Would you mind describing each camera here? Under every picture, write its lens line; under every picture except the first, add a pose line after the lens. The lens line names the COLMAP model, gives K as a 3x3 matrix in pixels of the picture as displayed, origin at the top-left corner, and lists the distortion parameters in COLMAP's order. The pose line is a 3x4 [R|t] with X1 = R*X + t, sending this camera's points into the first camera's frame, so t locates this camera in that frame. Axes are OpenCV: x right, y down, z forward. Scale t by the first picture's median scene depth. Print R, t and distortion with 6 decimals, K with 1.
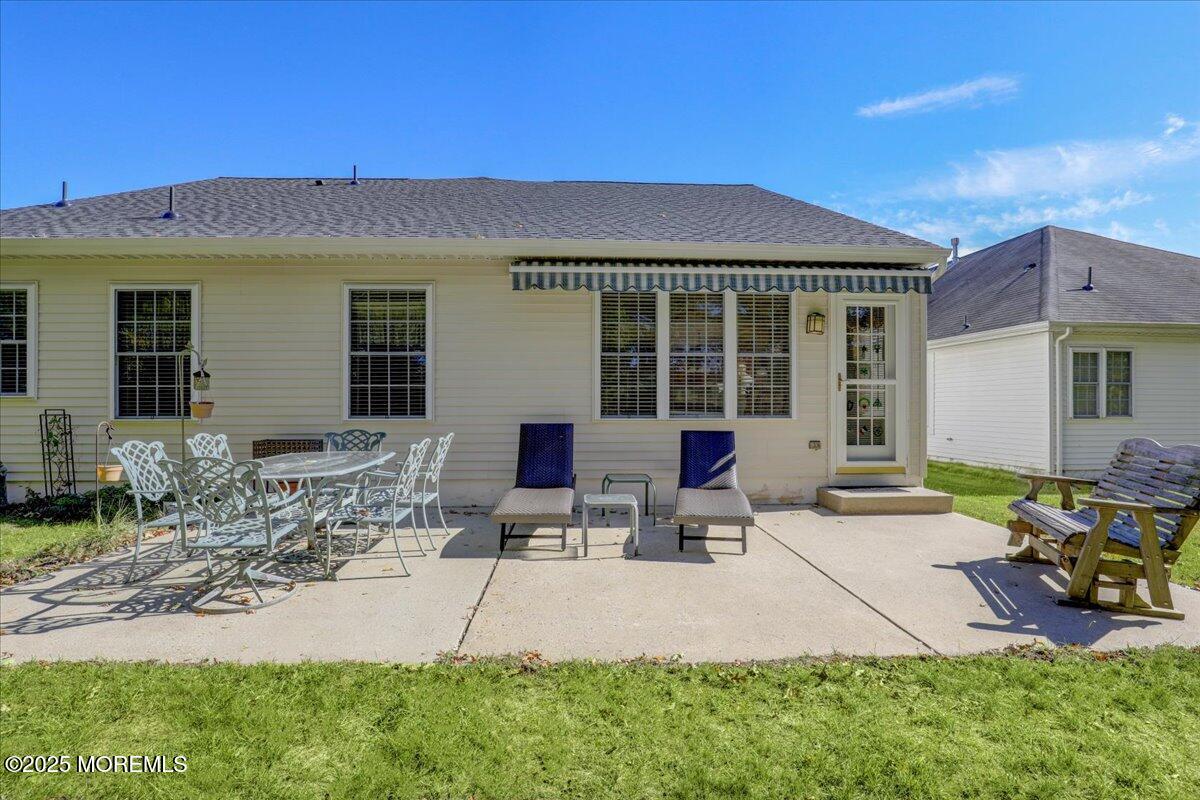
lens RADIAL K [[555.9, 0, 599.9], [0, 555.9, 396.4], [0, 0, 1]] dist [-0.036482, 0.008124]
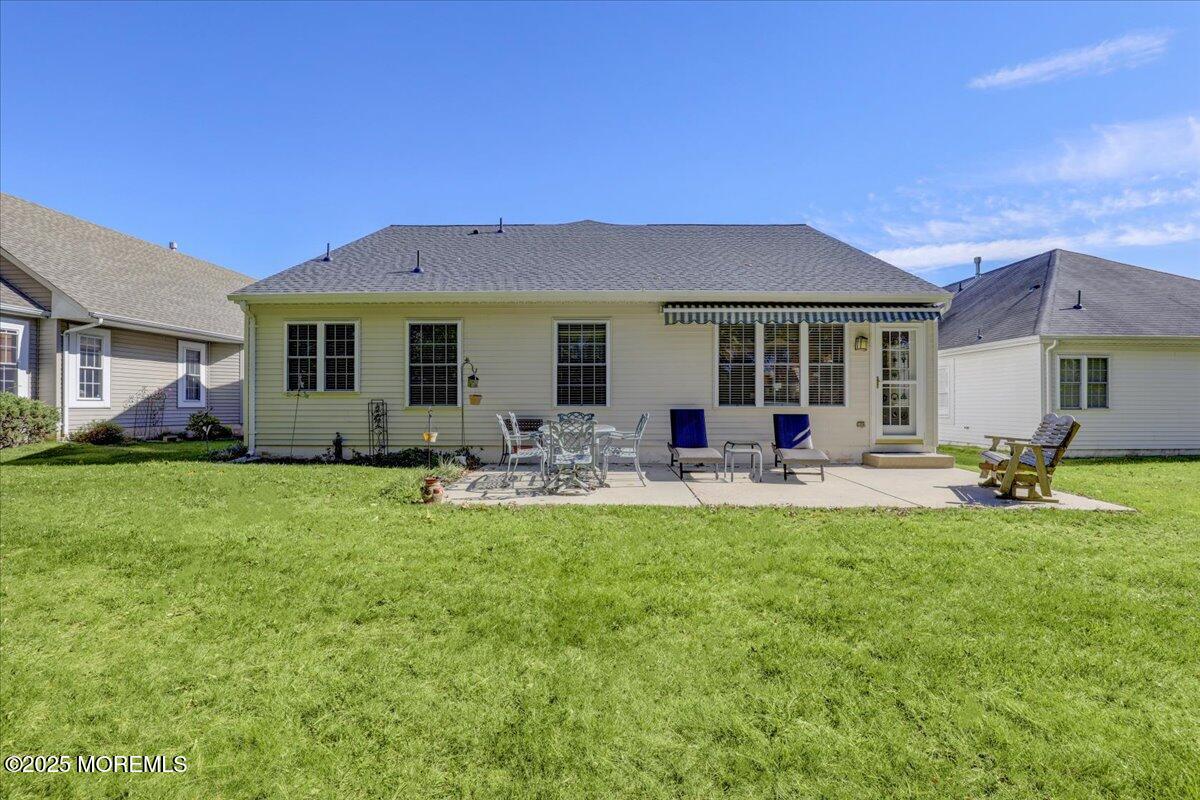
lens RADIAL K [[558.7, 0, 596.4], [0, 558.7, 391.5], [0, 0, 1]] dist [-0.029207, 0.000757]
pose [[0.998573, 0.000224, -0.053398, -0.256075], [-0.000600, 0.999975, -0.007034, 0.010001], [0.053395, 0.007056, 0.998549, -0.560725]]
